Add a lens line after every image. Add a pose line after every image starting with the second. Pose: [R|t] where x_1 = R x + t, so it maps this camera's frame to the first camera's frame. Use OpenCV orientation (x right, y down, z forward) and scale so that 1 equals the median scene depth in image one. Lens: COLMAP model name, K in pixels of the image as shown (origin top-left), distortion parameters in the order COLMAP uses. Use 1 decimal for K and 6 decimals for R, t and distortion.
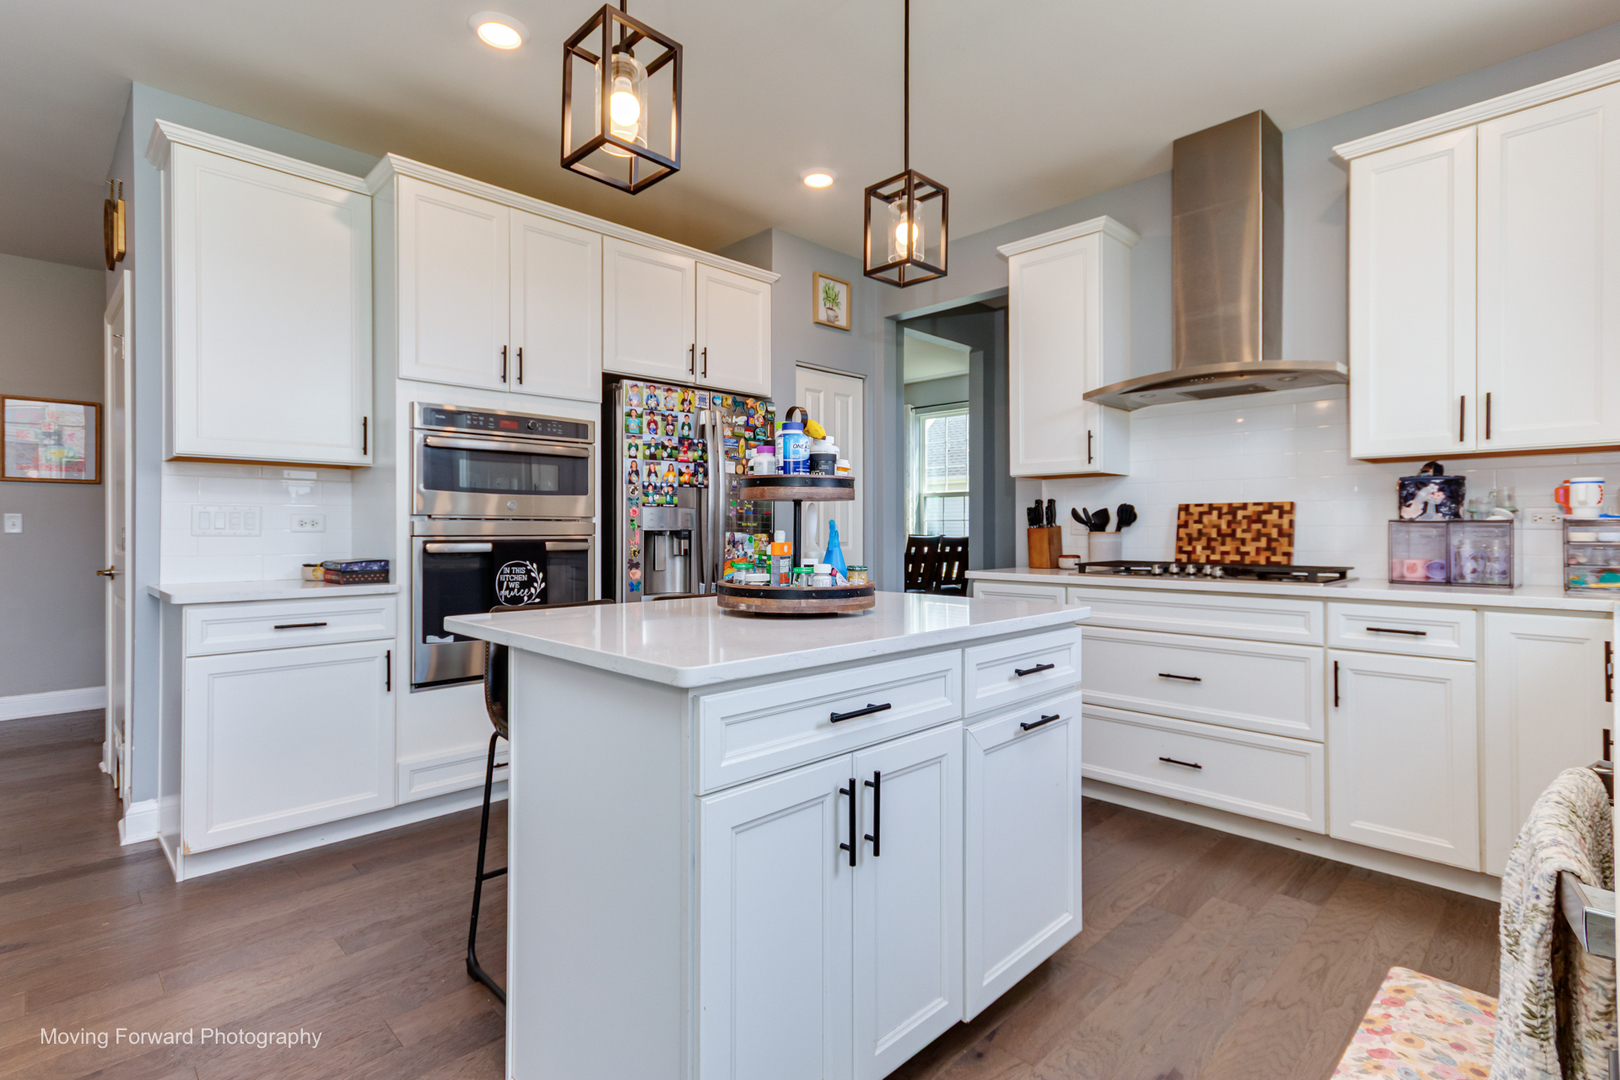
lens RADIAL K [[754.4, 0, 826.2], [0, 754.4, 529.1], [0, 0, 1]] dist [0.005405, 0.000944]
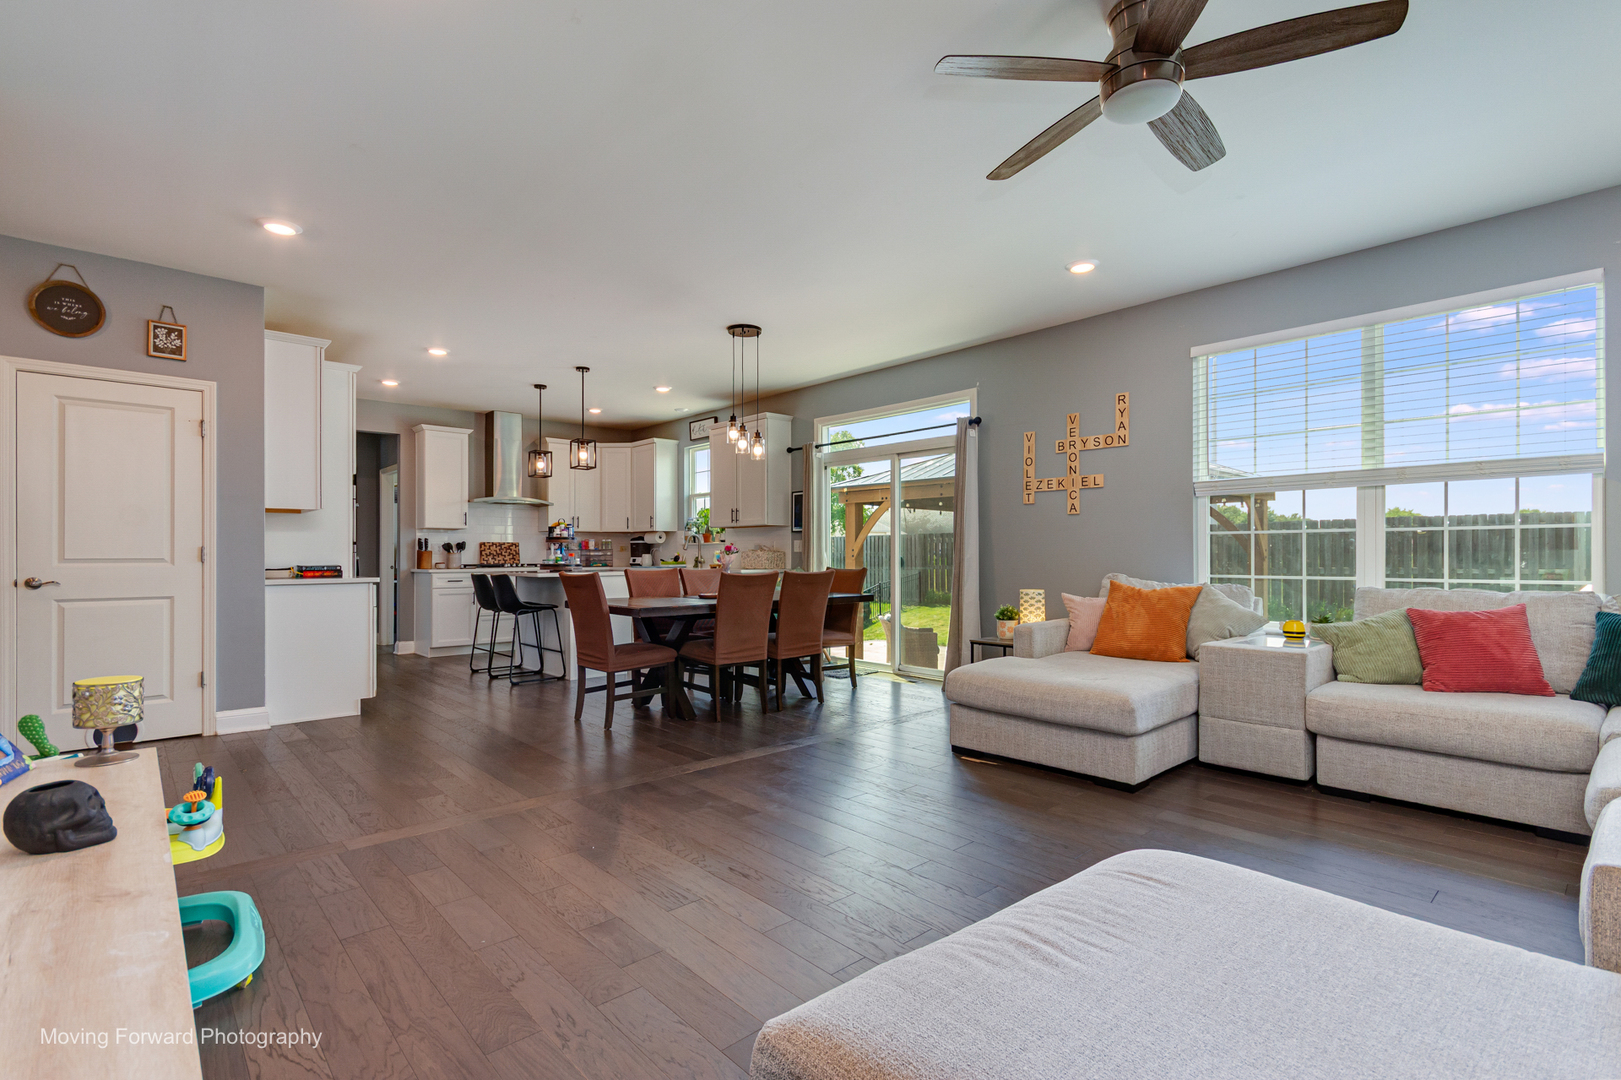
lens RADIAL K [[754.9, 0, 810.4], [0, 754.9, 548.8], [0, 0, 1]] dist [0.005405, 0.000944]
pose [[0.052773, 0.007453, 0.998579, -2.295561], [0.001179, 0.999971, -0.007526, 0.012171], [-0.998606, 0.001574, 0.052763, -0.306414]]
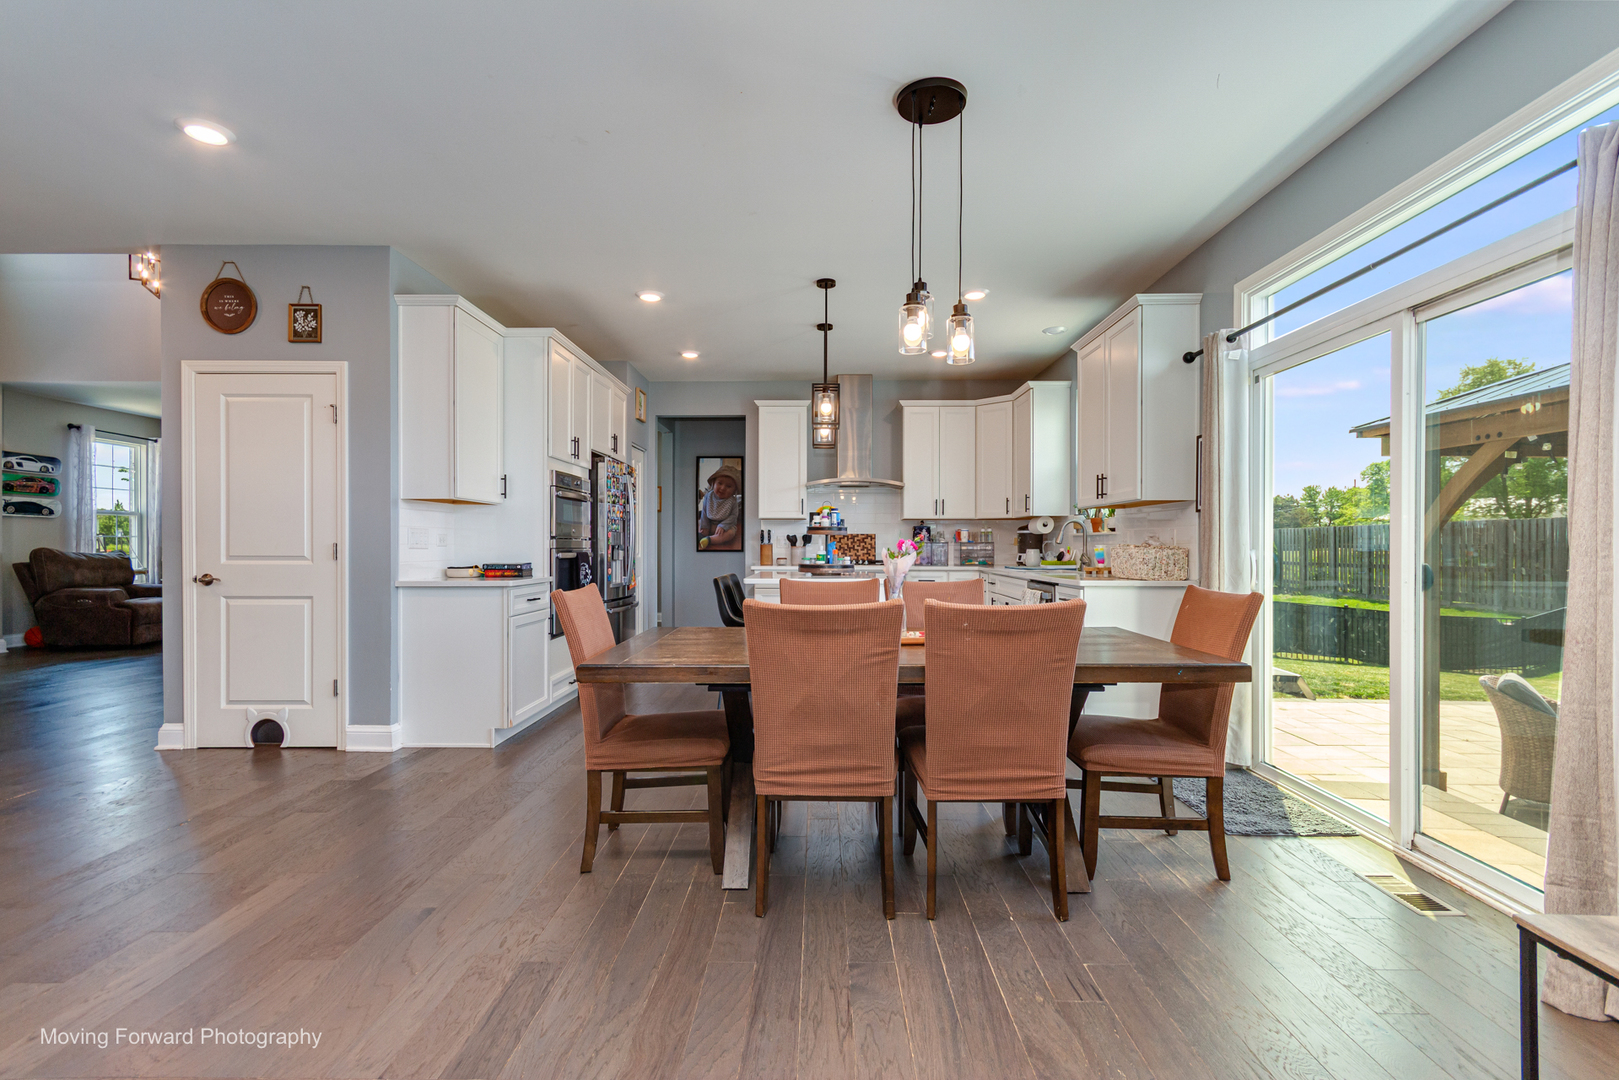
lens RADIAL K [[753.9, 0, 800.7], [0, 753.9, 543.7], [0, 0, 1]] dist [0.005405, 0.000944]
pose [[0.722810, 0.001408, 0.691046, -1.232808], [-0.002133, 0.999998, 0.000193, -0.005261], [-0.691044, -0.001613, 0.722811, -0.588859]]
